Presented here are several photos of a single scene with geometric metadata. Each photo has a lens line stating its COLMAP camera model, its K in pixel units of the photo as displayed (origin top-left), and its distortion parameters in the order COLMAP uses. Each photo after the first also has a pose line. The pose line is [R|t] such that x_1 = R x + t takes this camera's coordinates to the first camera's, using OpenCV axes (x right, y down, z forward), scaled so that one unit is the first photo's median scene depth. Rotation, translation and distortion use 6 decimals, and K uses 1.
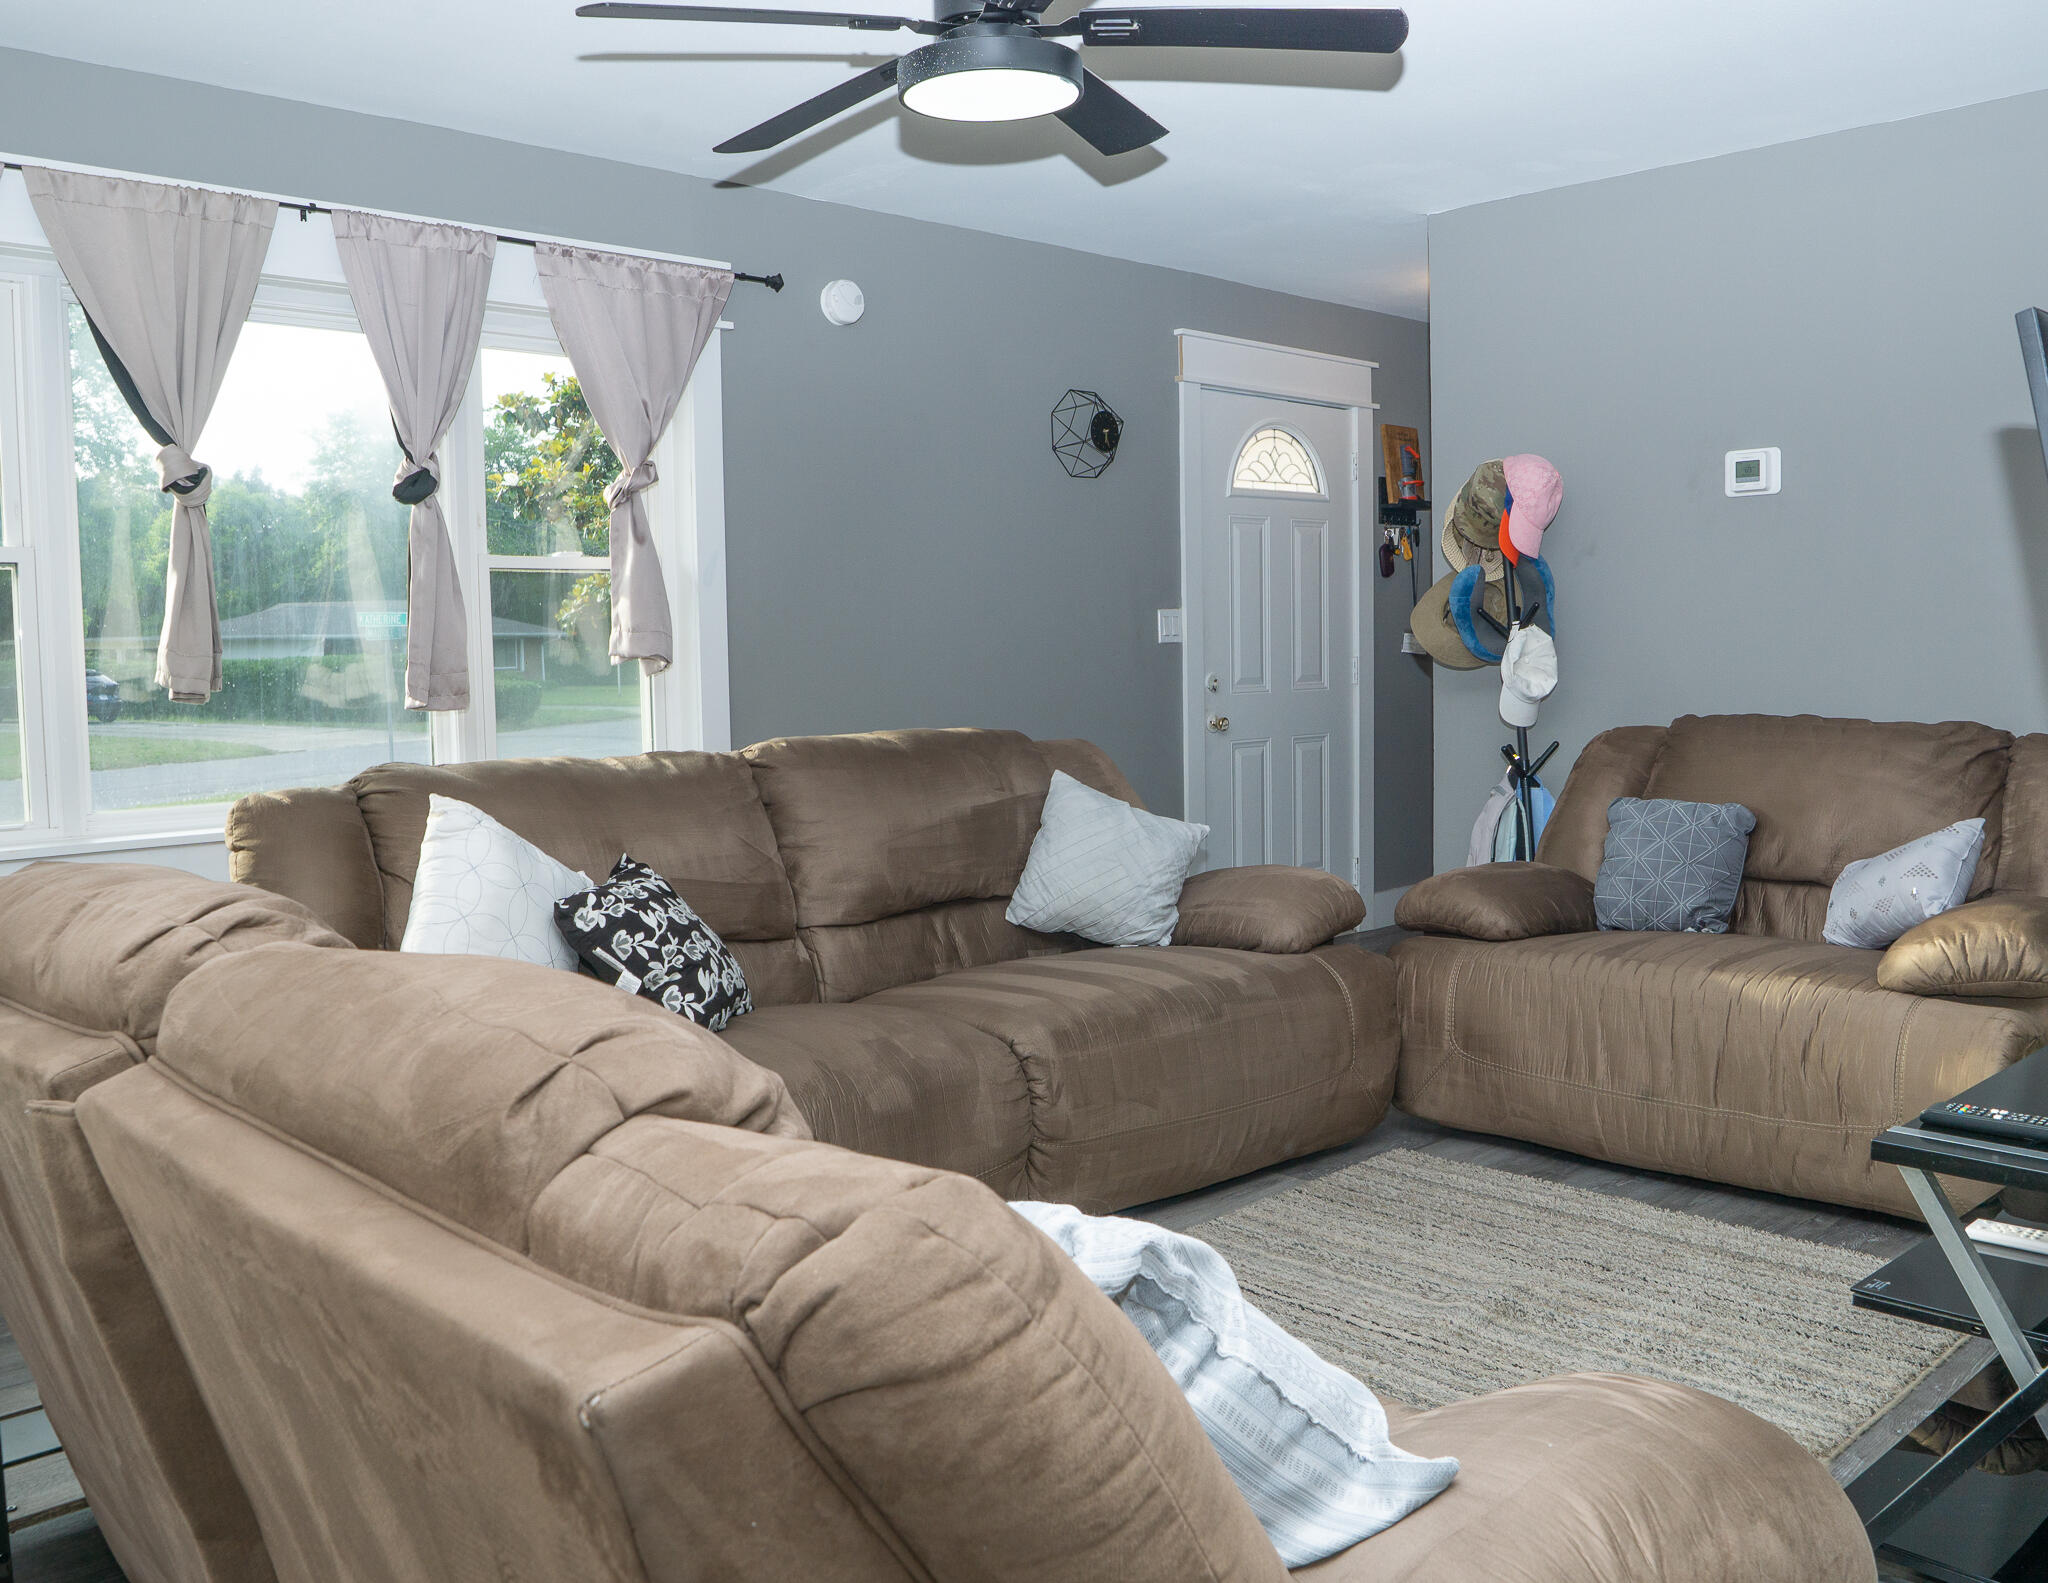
lens RADIAL K [[1814.2, 0, 1078.2], [0, 1814.2, 795.6], [0, 0, 1]] dist [-0.073523, 0.034289]
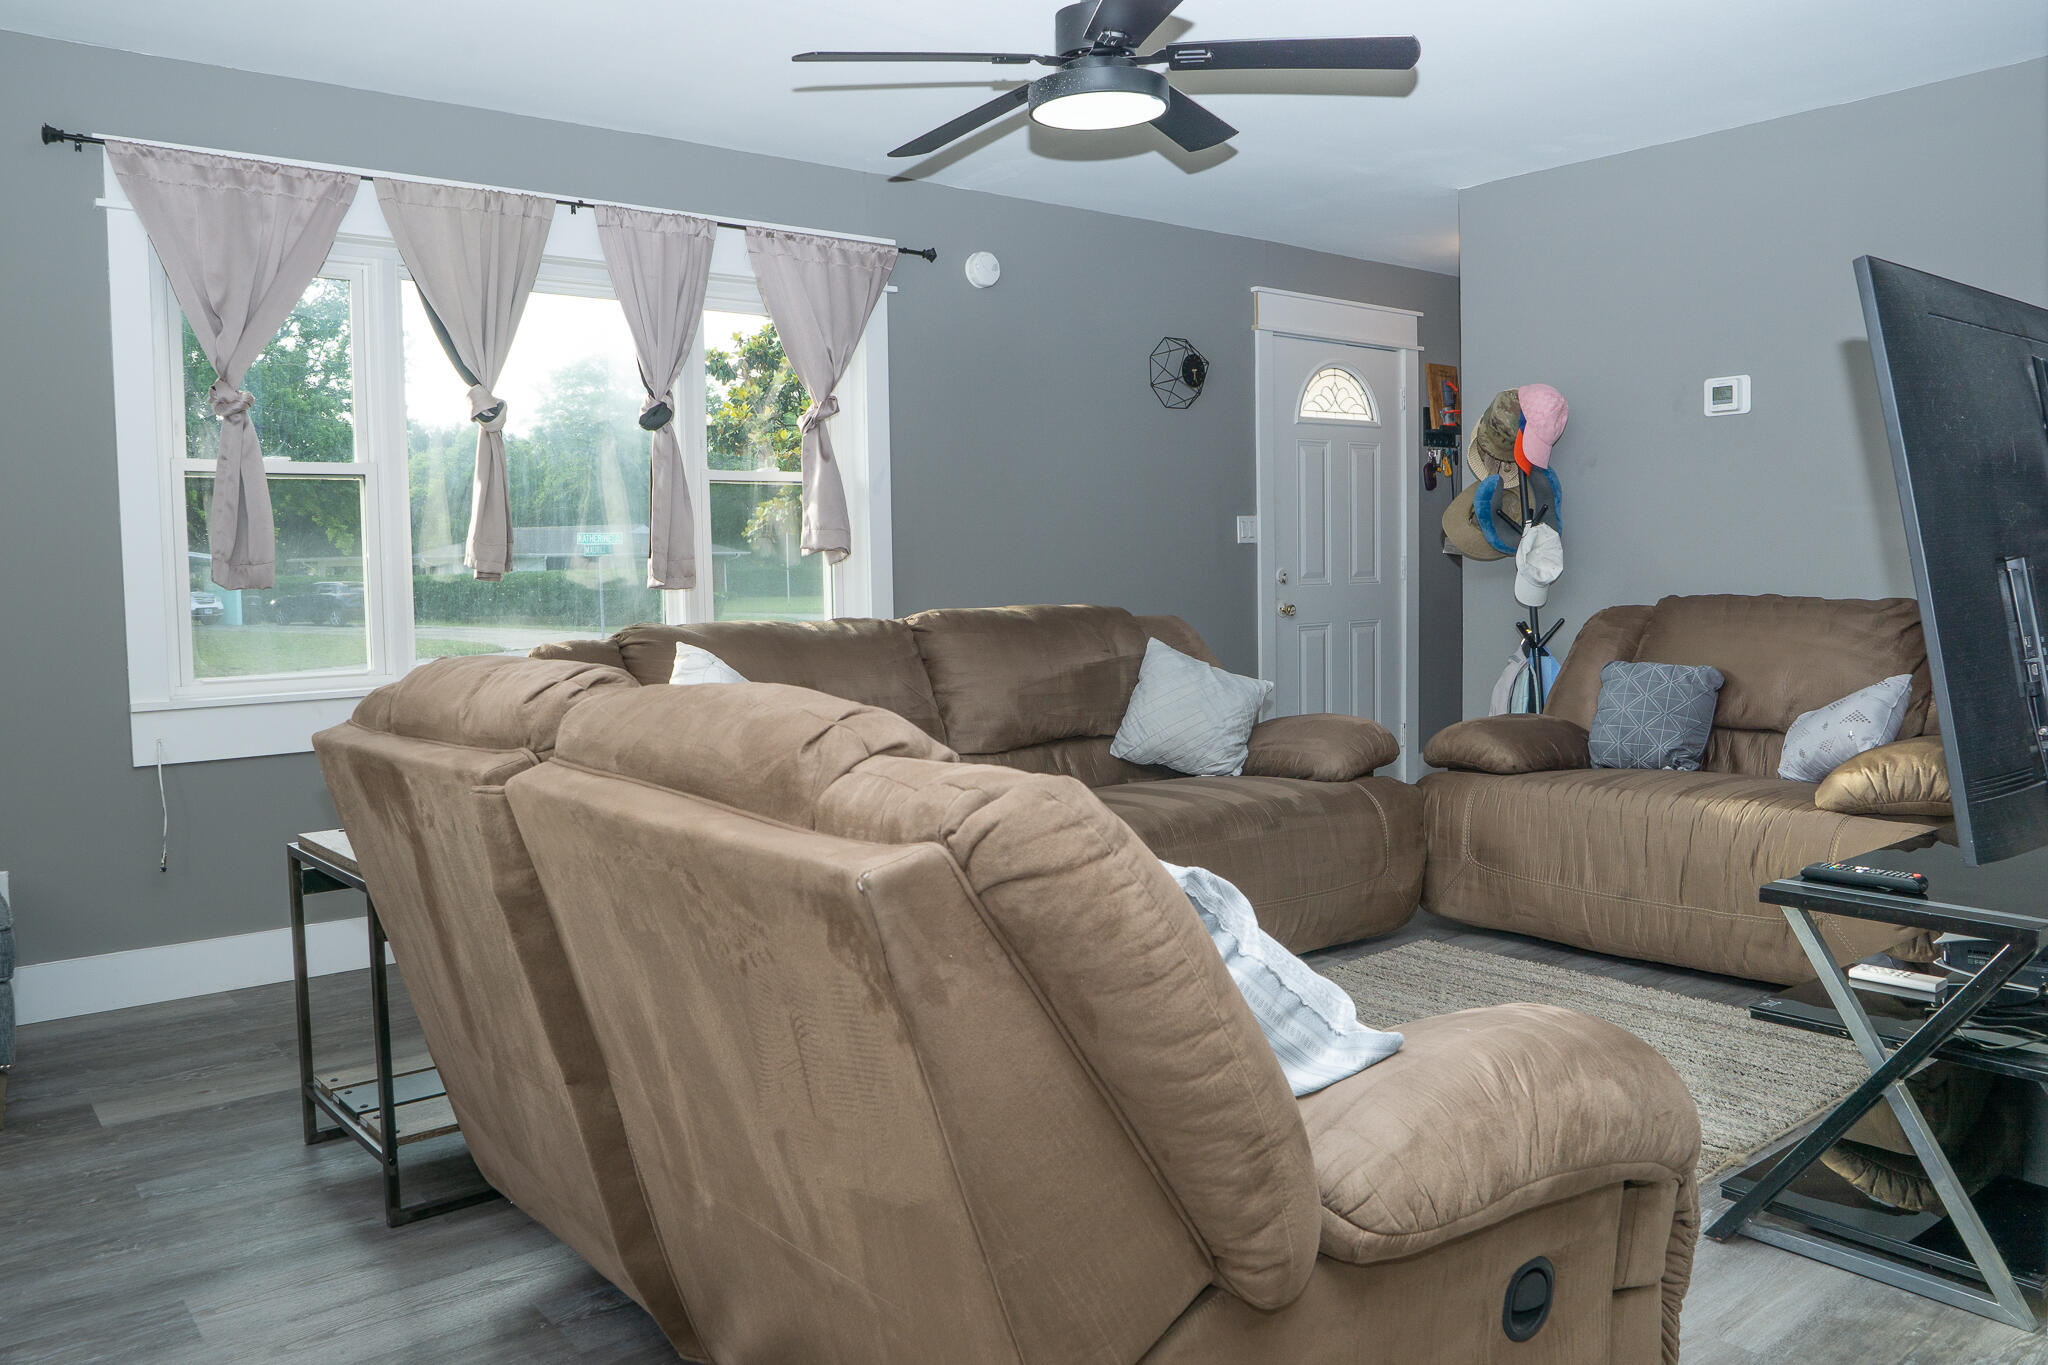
lens RADIAL K [[1572.3, 0, 1026.8], [0, 1572.3, 679.8], [0, 0, 1]] dist [-0.069756, 0.031585]
pose [[0.995341, 0.004616, -0.096303, 0.007943], [-0.005551, 0.999940, -0.009443, 0.029156], [0.096253, 0.009934, 0.995307, -0.104281]]
